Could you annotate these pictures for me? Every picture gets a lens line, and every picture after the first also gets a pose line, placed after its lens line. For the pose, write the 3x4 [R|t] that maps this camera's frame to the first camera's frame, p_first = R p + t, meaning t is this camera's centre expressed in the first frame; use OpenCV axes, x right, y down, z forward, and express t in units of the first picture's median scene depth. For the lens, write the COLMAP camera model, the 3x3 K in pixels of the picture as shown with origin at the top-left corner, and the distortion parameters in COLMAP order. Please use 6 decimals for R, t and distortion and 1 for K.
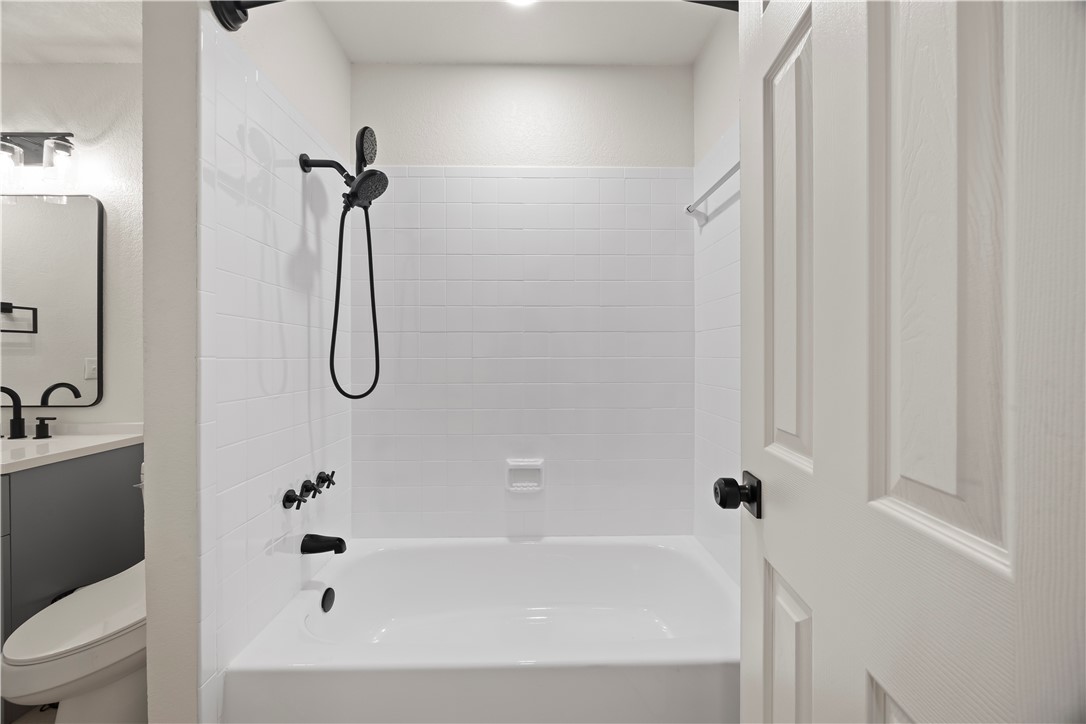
lens RADIAL K [[416.2, 0, 547.3], [0, 416.2, 357.6], [0, 0, 1]] dist [-0.004077, 0.000437]
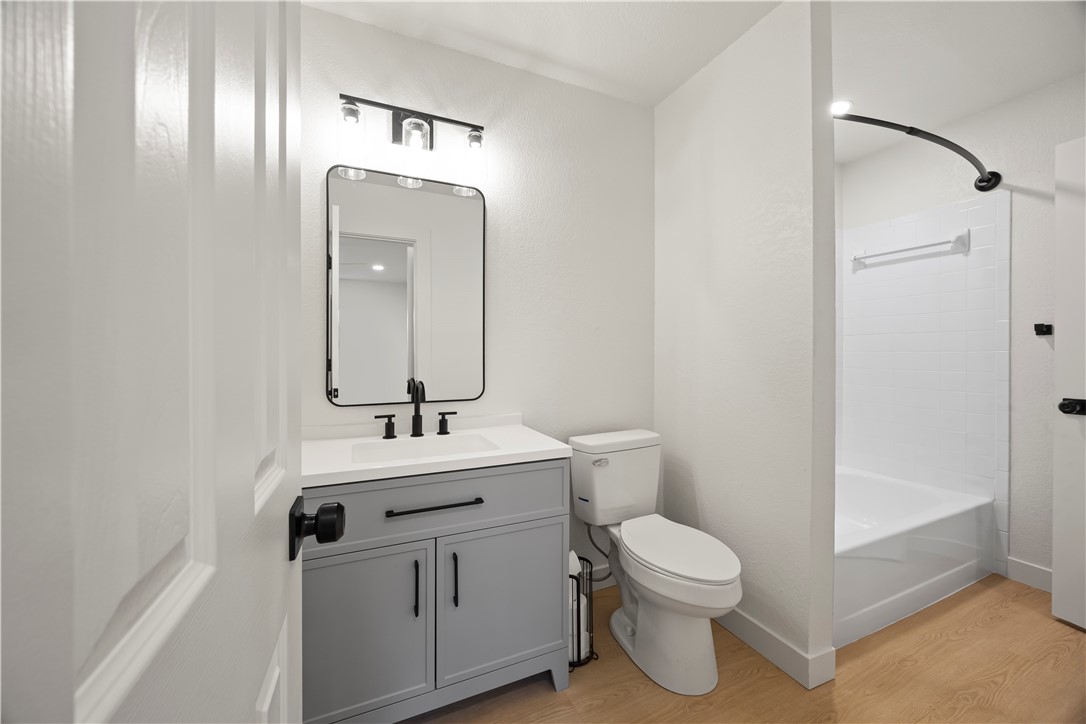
lens RADIAL K [[416.2, 0, 551.2], [0, 416.2, 353.6], [0, 0, 1]] dist [-0.004077, 0.000437]
pose [[0.913221, -0.000772, 0.407465, -1.337125], [0.003483, 0.999976, -0.005911, 0.014611], [-0.407450, 0.006818, 0.913202, 0.016140]]
